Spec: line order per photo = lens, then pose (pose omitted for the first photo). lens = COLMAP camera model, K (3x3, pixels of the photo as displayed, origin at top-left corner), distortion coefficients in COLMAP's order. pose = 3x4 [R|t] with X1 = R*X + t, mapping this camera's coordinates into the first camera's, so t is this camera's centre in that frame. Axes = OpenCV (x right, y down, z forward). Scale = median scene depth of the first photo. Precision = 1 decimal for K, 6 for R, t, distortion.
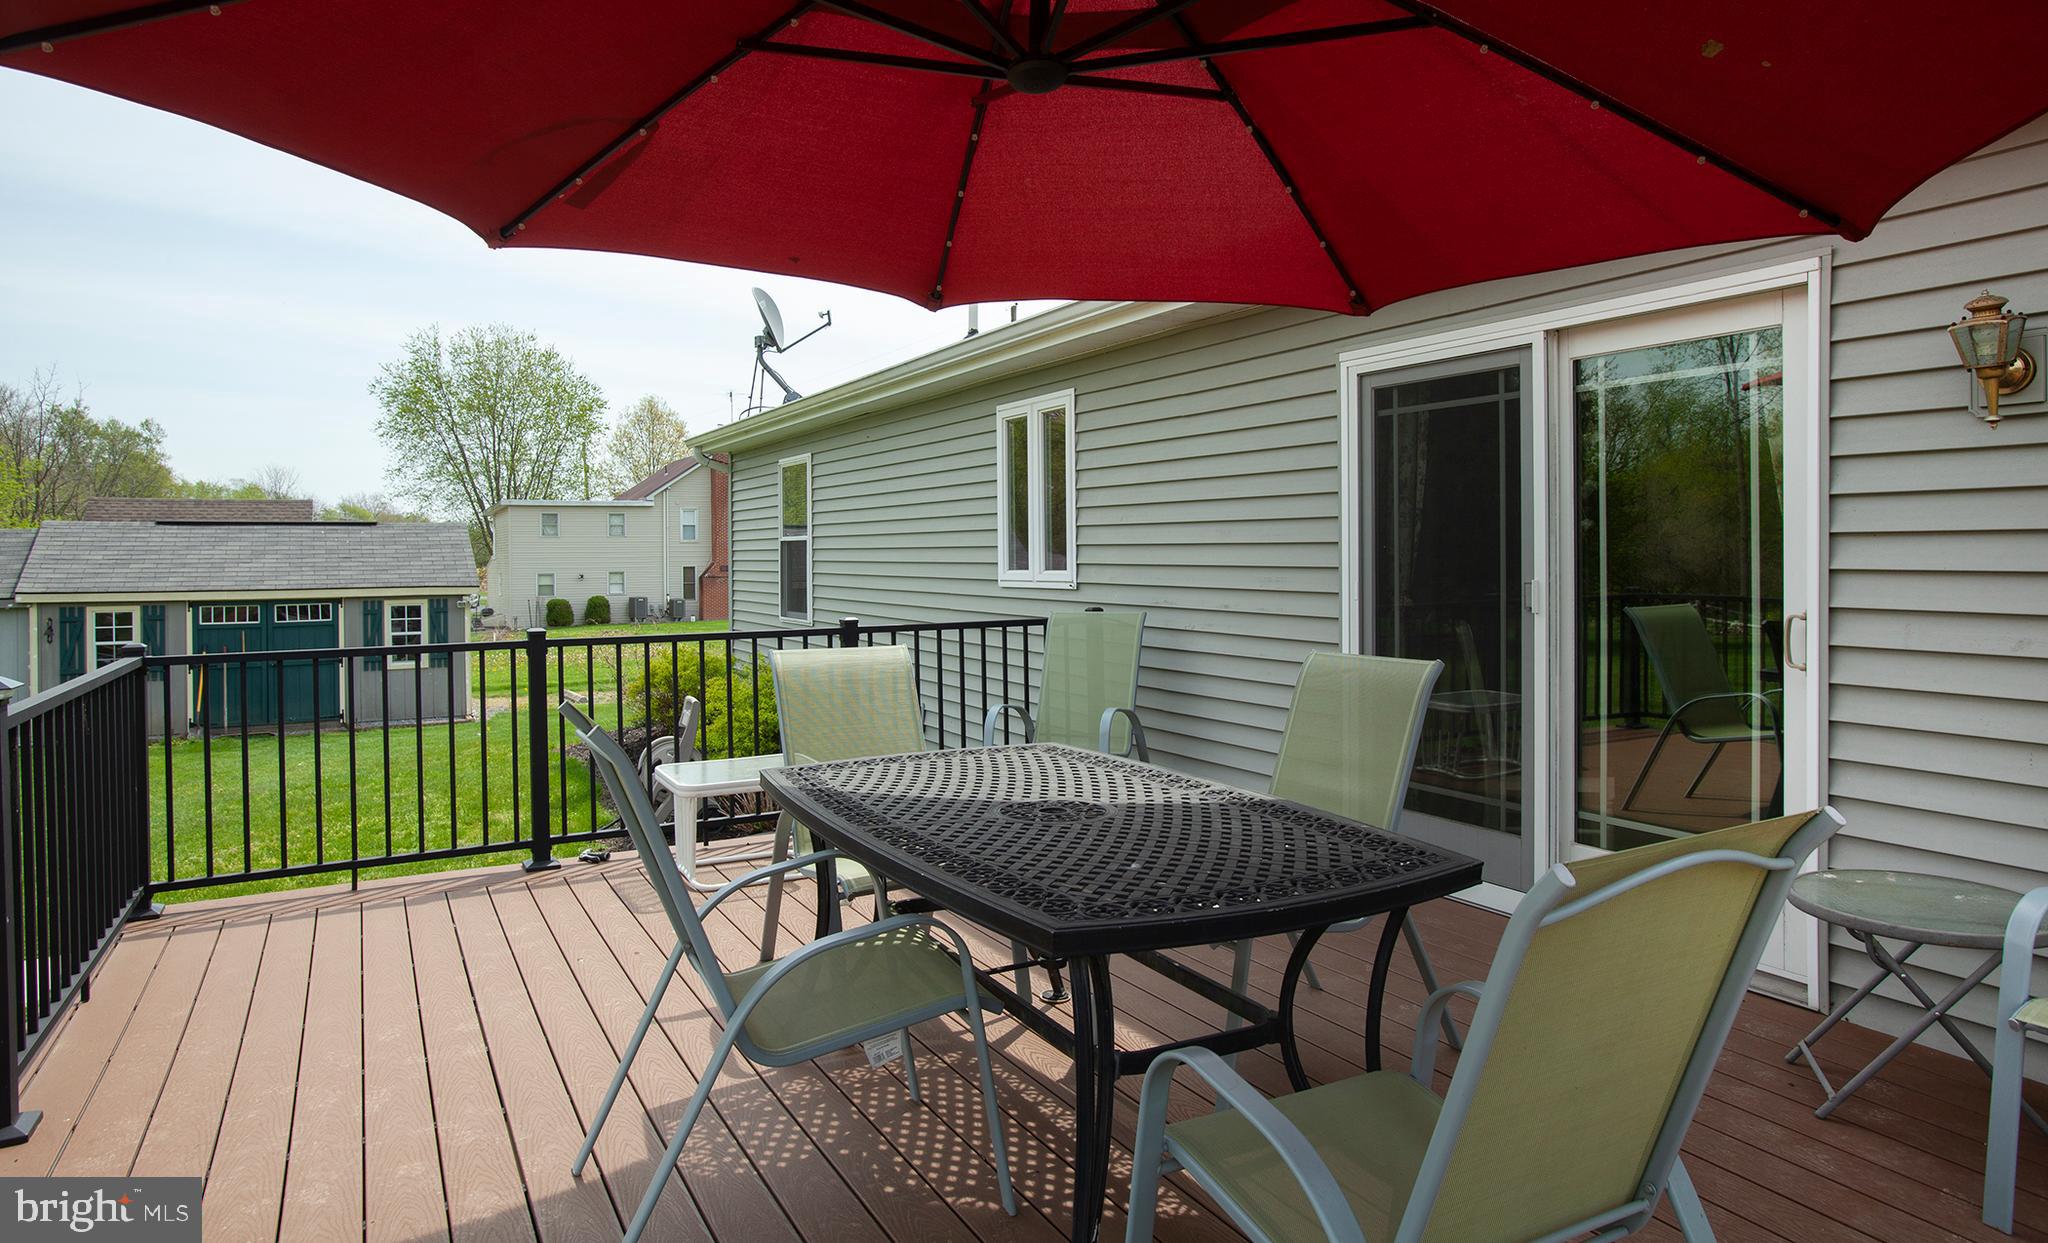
lens RADIAL K [[1241.6, 0, 1030.0], [0, 1241.6, 557.1], [0, 0, 1]] dist [-0.031522, 0.023875]
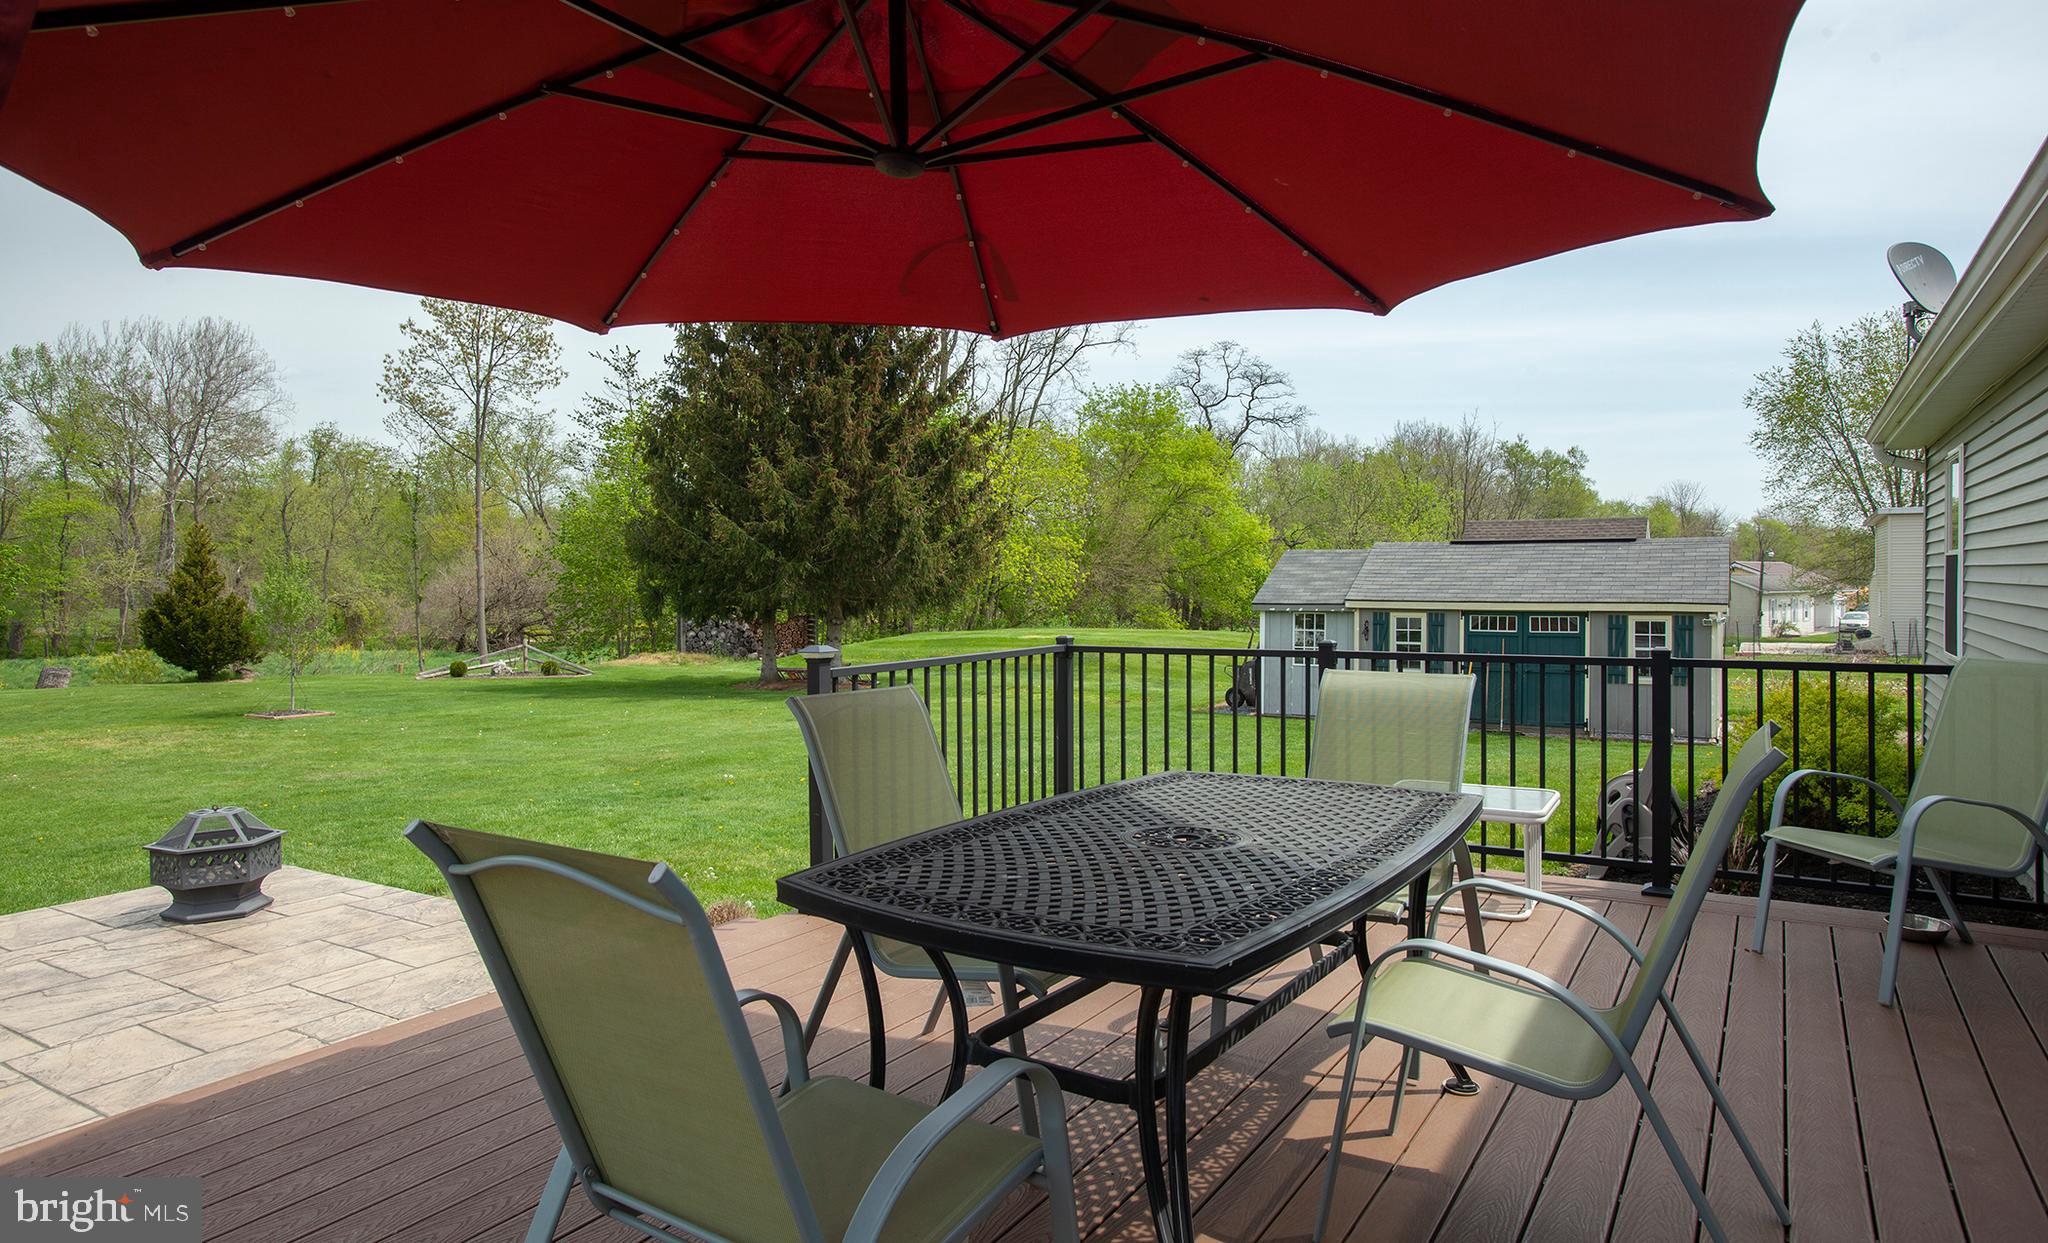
lens RADIAL K [[1241.6, 0, 1017.7], [0, 1241.6, 579.9], [0, 0, 1]] dist [-0.031522, 0.023875]
pose [[0.486318, 0.009319, -0.873732, 0.126085], [-0.003145, 0.999955, 0.008915, -0.001753], [0.873776, -0.001588, 0.486326, 0.061888]]
